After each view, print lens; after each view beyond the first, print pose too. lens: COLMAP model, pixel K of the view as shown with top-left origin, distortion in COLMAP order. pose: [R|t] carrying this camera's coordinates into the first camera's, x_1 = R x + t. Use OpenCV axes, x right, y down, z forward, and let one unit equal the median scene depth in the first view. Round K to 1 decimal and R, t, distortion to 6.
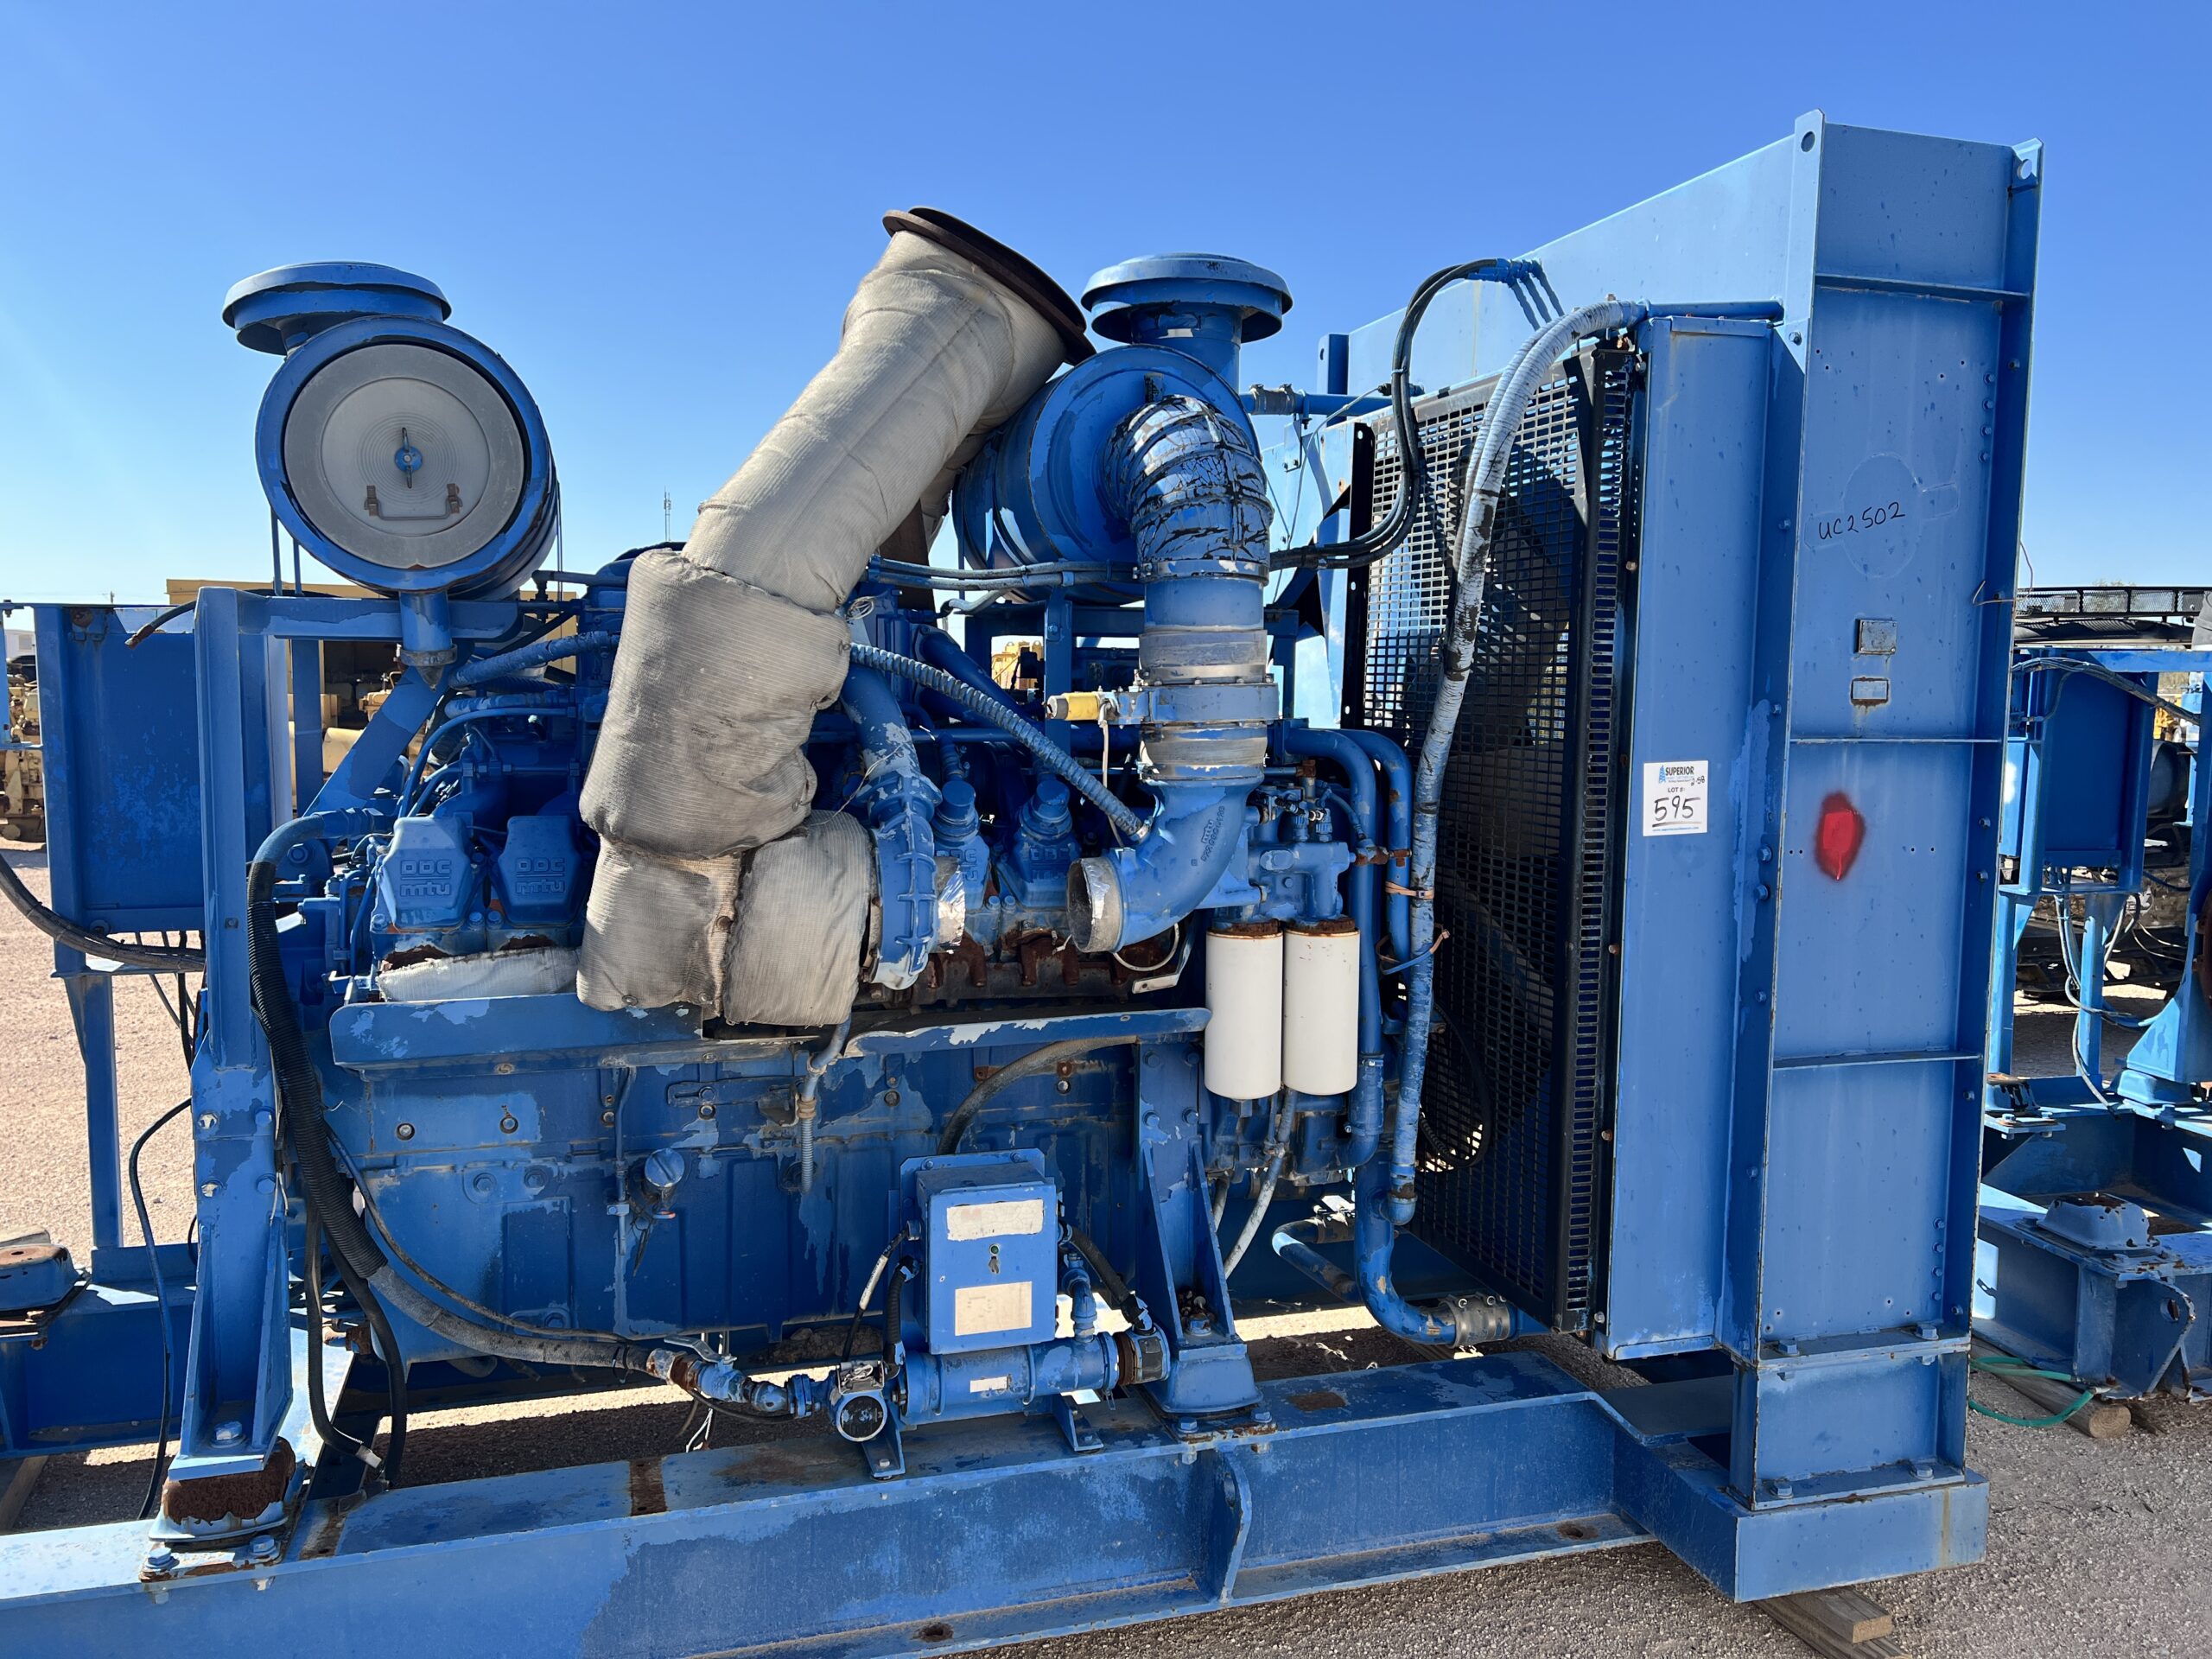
lens RADIAL K [[1650.0, 0, 1056.3], [0, 1650.0, 810.7], [0, 0, 1]] dist [0.062001, -0.063272]
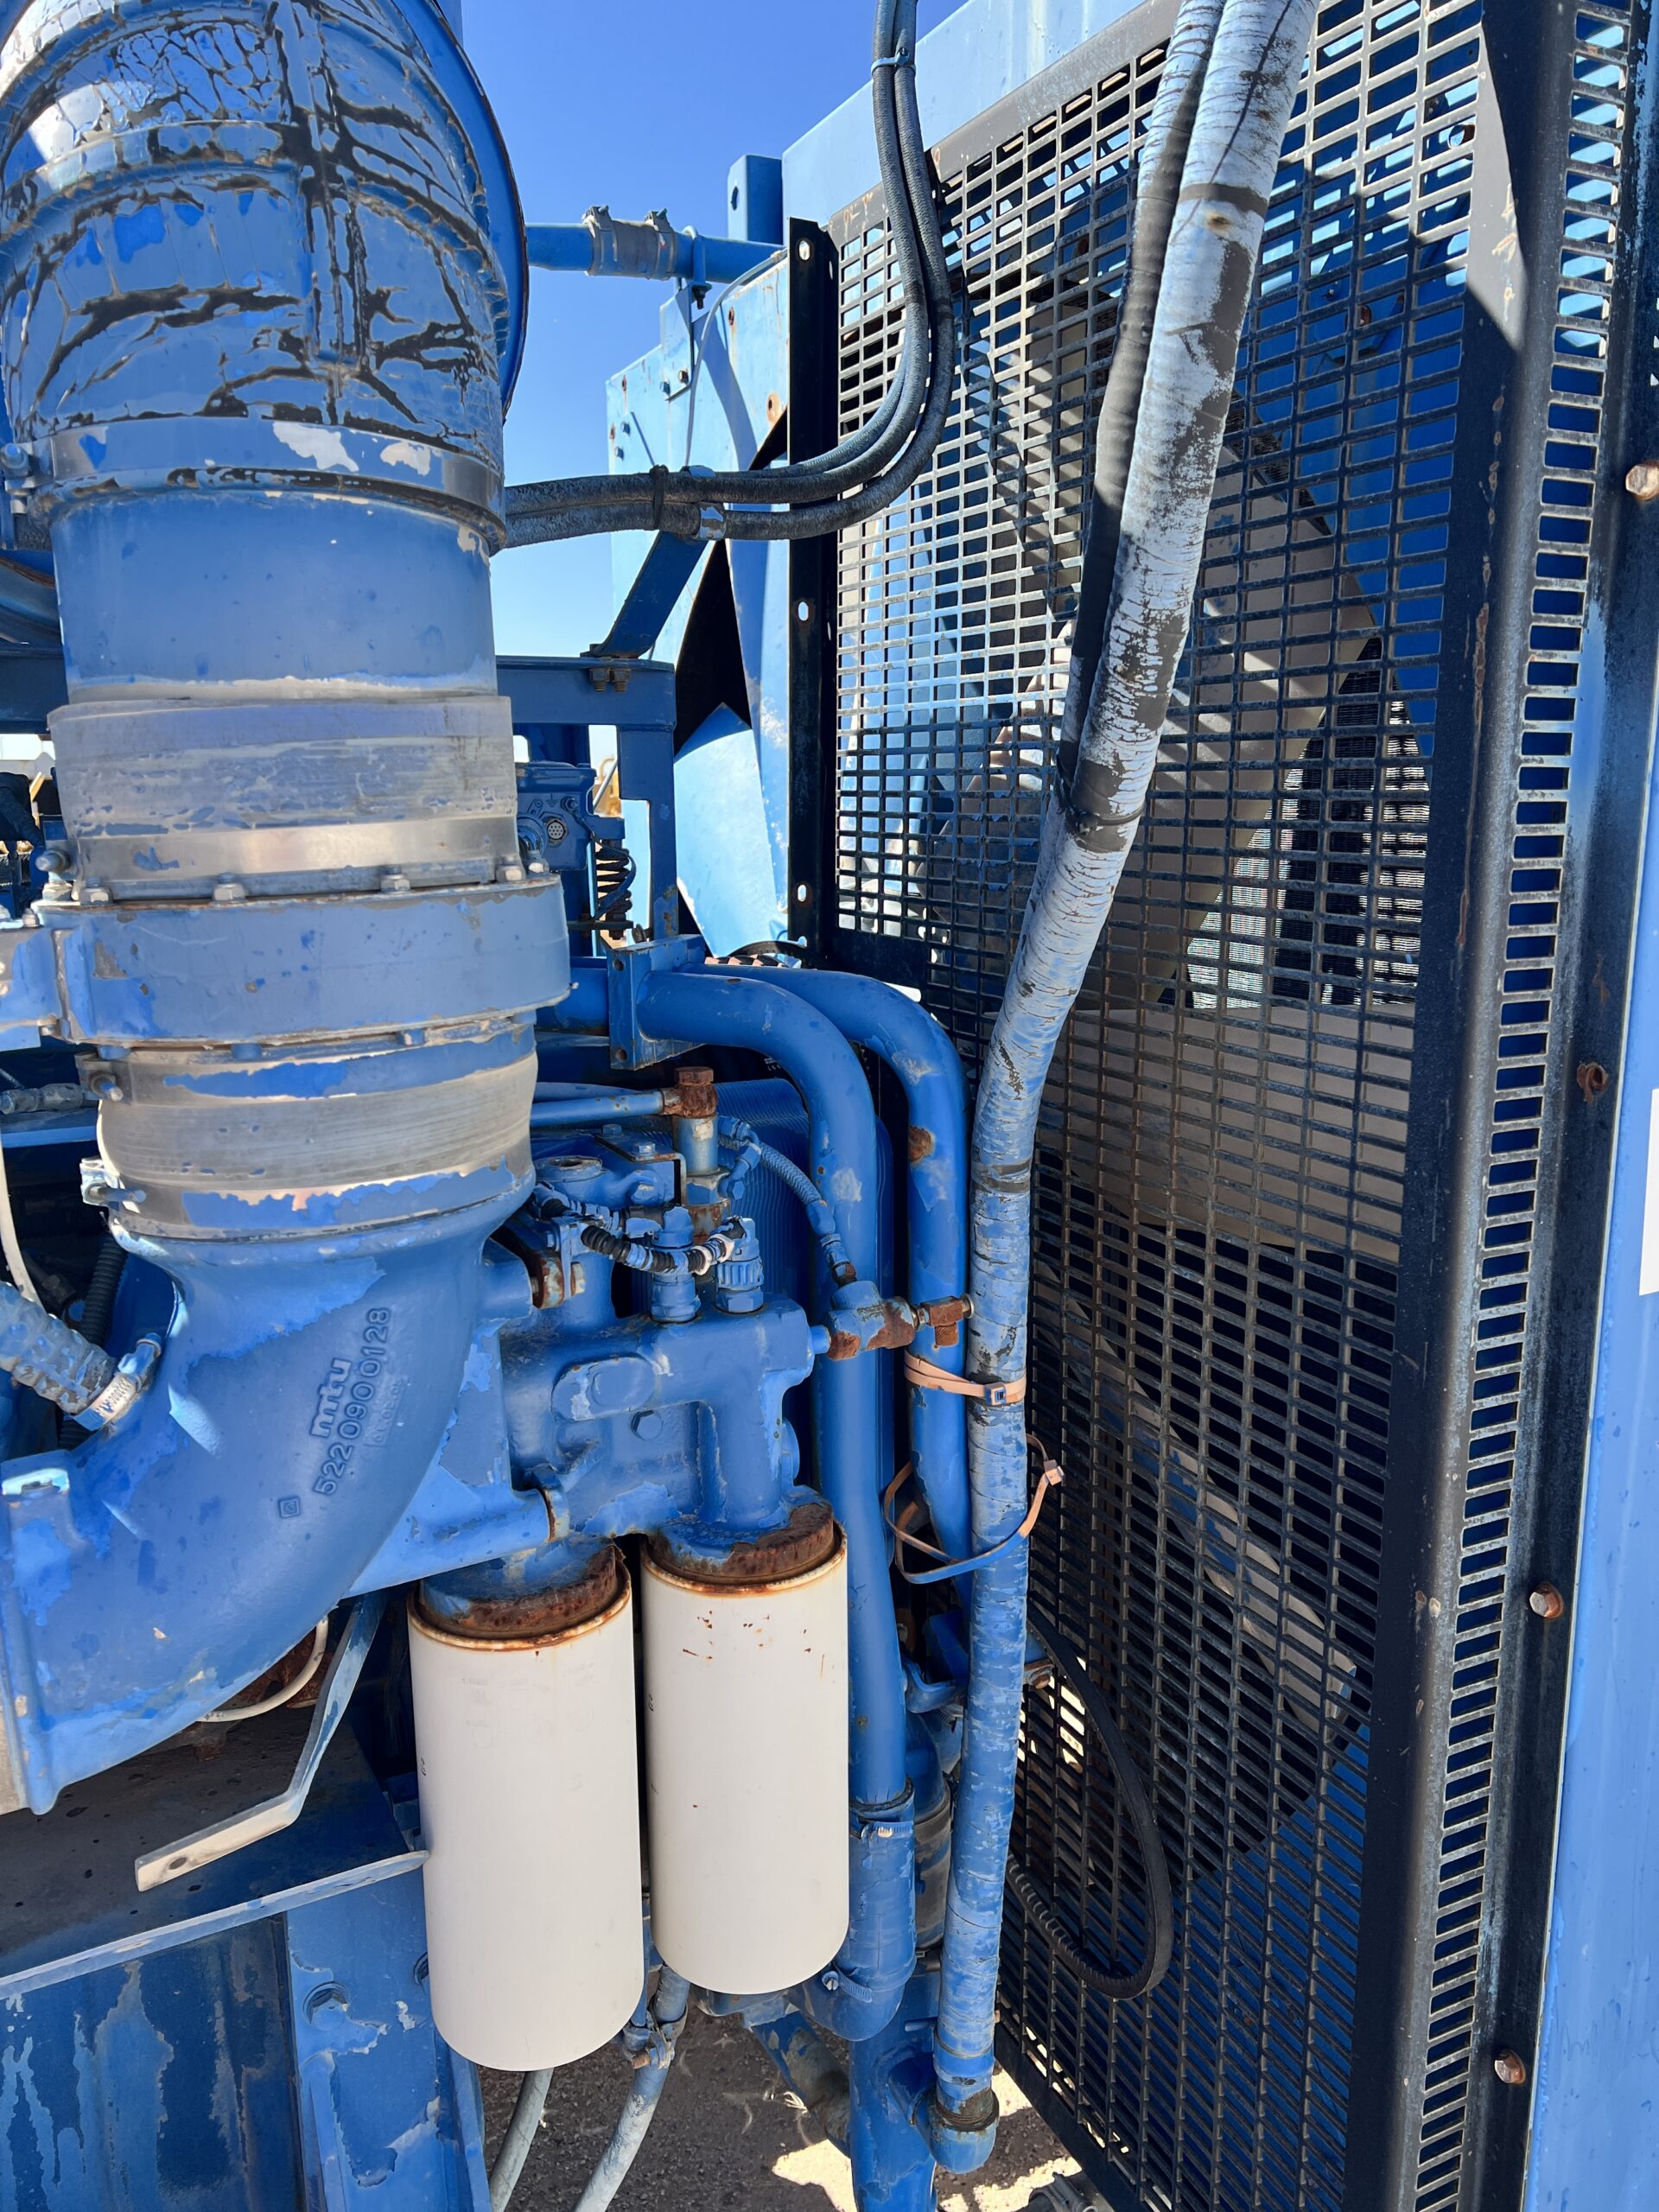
lens RADIAL K [[1650.0, 0, 842.3], [0, 1650.0, 1107.0], [0, 0, 1]] dist [0.062001, -0.063272]
pose [[0.982276, -0.054328, 0.179393, 0.120704], [0.033791, 0.992719, 0.115617, -0.064732], [-0.184368, -0.107506, 0.976960, 0.645855]]
